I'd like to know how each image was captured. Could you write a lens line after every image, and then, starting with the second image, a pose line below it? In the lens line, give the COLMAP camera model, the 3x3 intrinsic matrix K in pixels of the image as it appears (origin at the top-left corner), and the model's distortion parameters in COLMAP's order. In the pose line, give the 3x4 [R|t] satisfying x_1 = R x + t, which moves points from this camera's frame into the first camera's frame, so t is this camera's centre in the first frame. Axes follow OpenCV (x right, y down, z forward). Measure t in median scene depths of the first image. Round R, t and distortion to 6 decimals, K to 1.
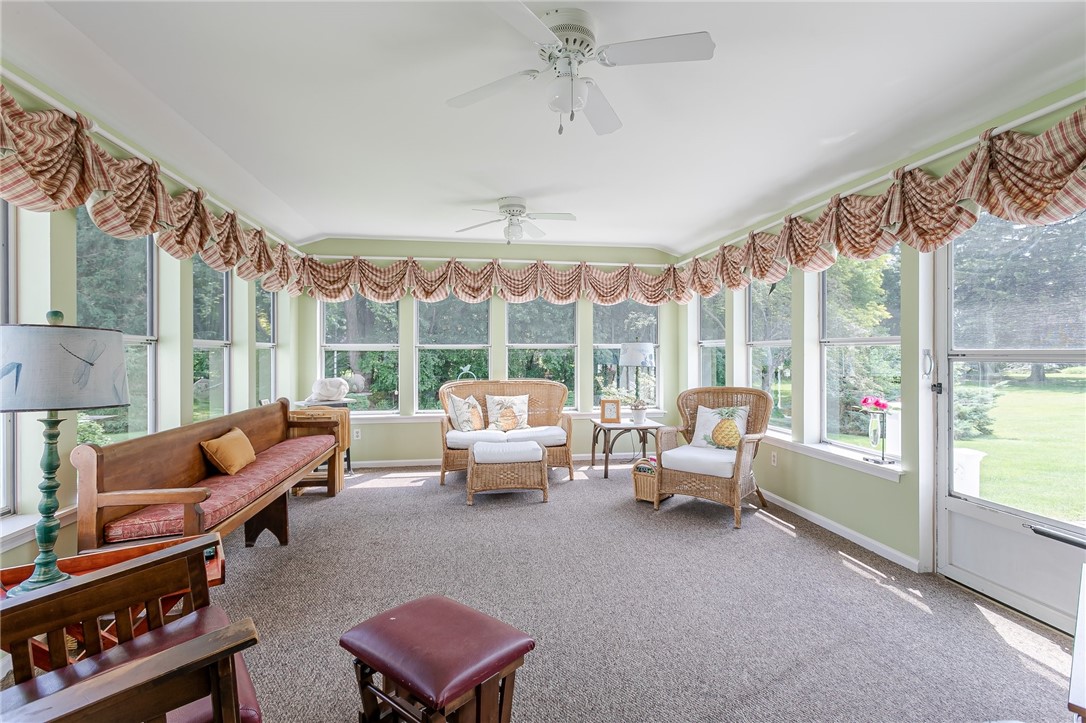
lens RADIAL K [[511.5, 0, 541.0], [0, 511.5, 353.8], [0, 0, 1]] dist [-0.000515, 0.000583]
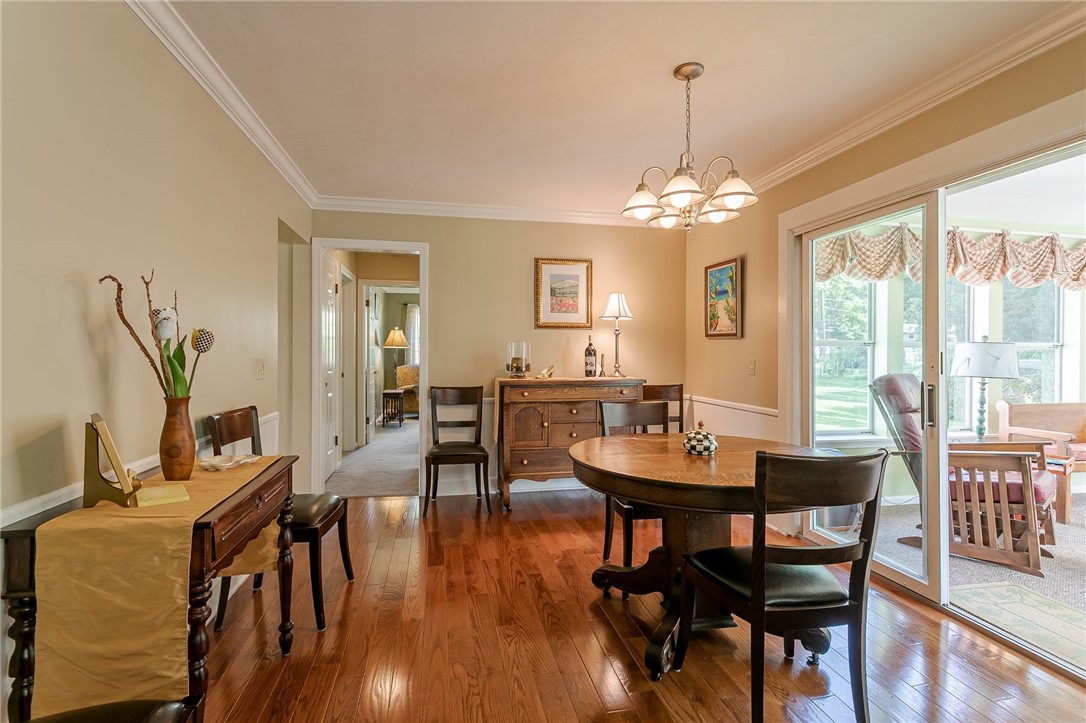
lens RADIAL K [[511.5, 0, 544.6], [0, 511.5, 355.3], [0, 0, 1]] dist [-0.000515, 0.000583]
pose [[0.048705, 0.007208, -0.998787, 0.773667], [-0.005133, 0.999963, 0.006966, -0.000004], [0.998800, 0.004787, 0.048740, -0.673402]]
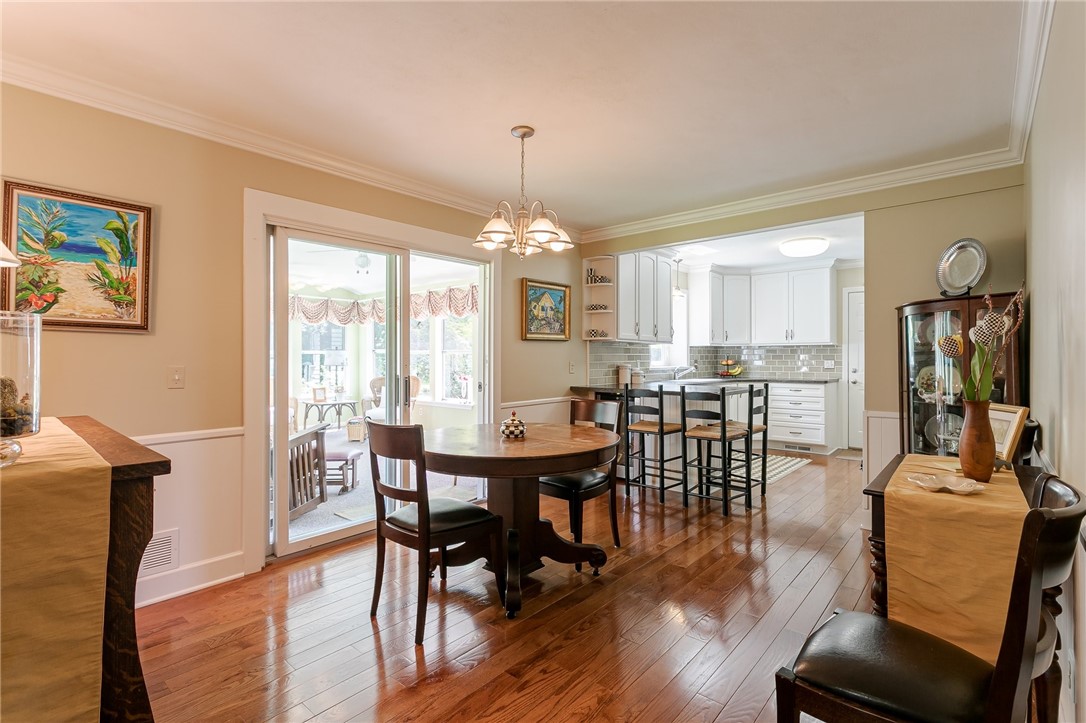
lens RADIAL K [[511.5, 0, 542.9], [0, 511.5, 354.4], [0, 0, 1]] dist [-0.000515, 0.000583]
pose [[0.759408, 0.002937, 0.650608, -0.721705], [0.002016, 0.999974, -0.006868, 0.004529], [-0.650611, 0.006528, 0.759383, -1.228687]]
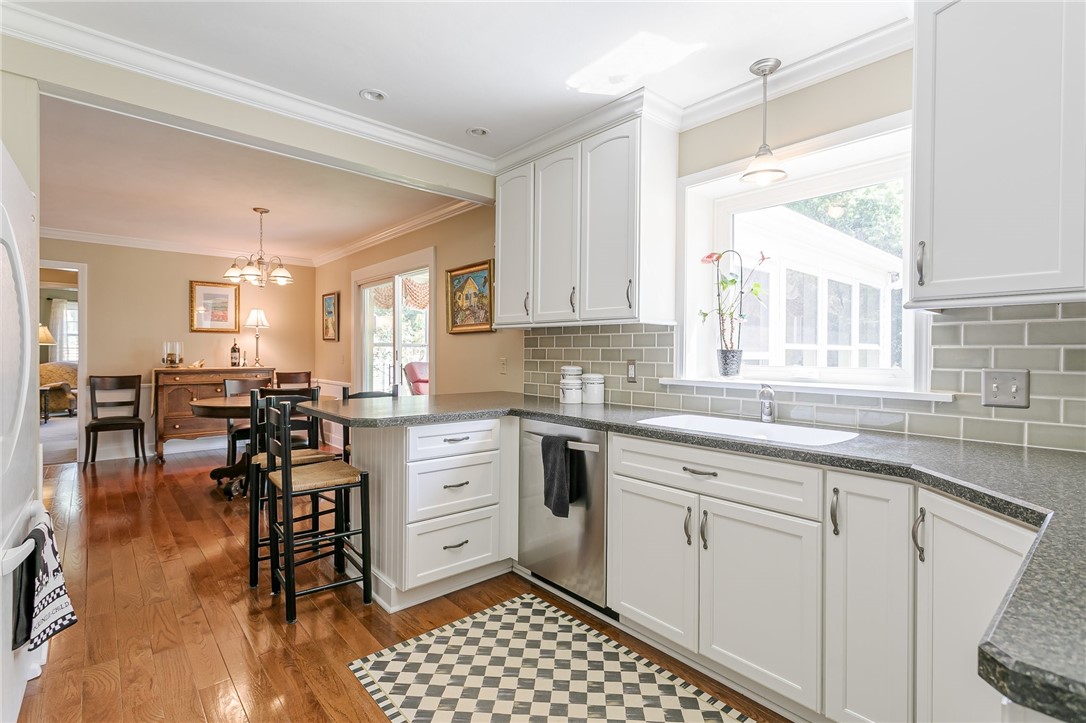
lens RADIAL K [[511.5, 0, 548.2], [0, 511.5, 353.2], [0, 0, 1]] dist [-0.000515, 0.000583]
pose [[0.541210, 0.006073, -0.840865, 1.917649], [-0.008164, 0.999965, 0.001967, -0.000085], [0.840848, 0.005800, 0.541241, -0.509293]]
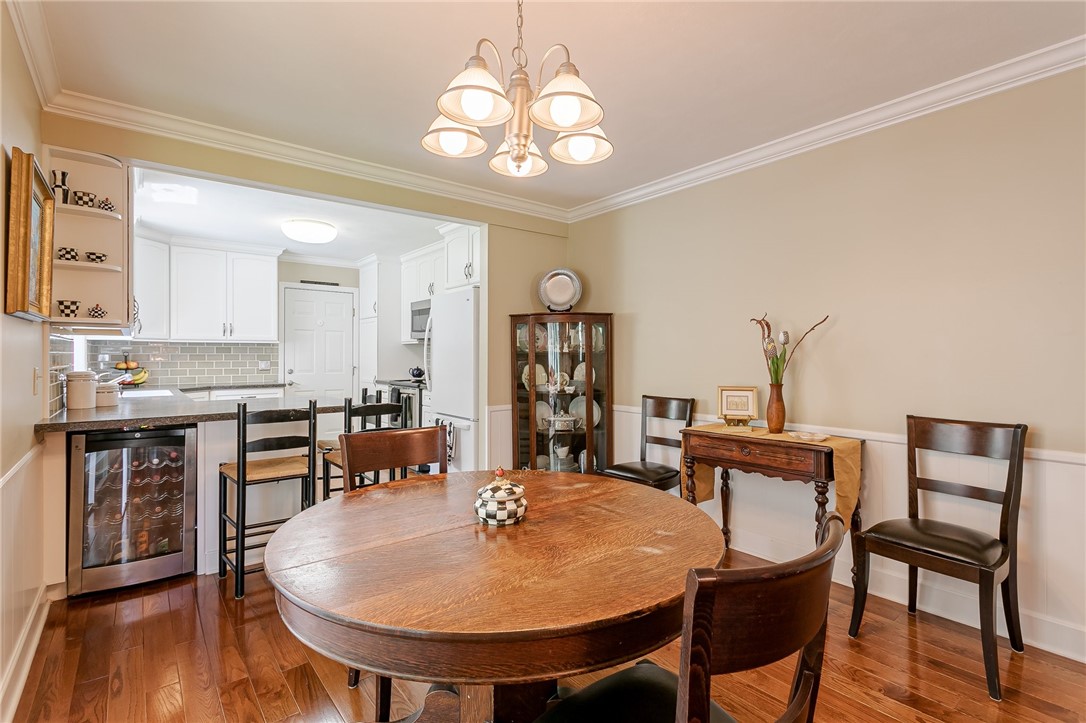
lens RADIAL K [[511.5, 0, 539.2], [0, 511.5, 355.2], [0, 0, 1]] dist [-0.000515, 0.000583]
pose [[-0.504545, 0.001041, 0.863385, -0.538374], [0.001753, 0.999998, -0.000182, -0.002402], [-0.863384, 0.001422, -0.504546, -0.112888]]
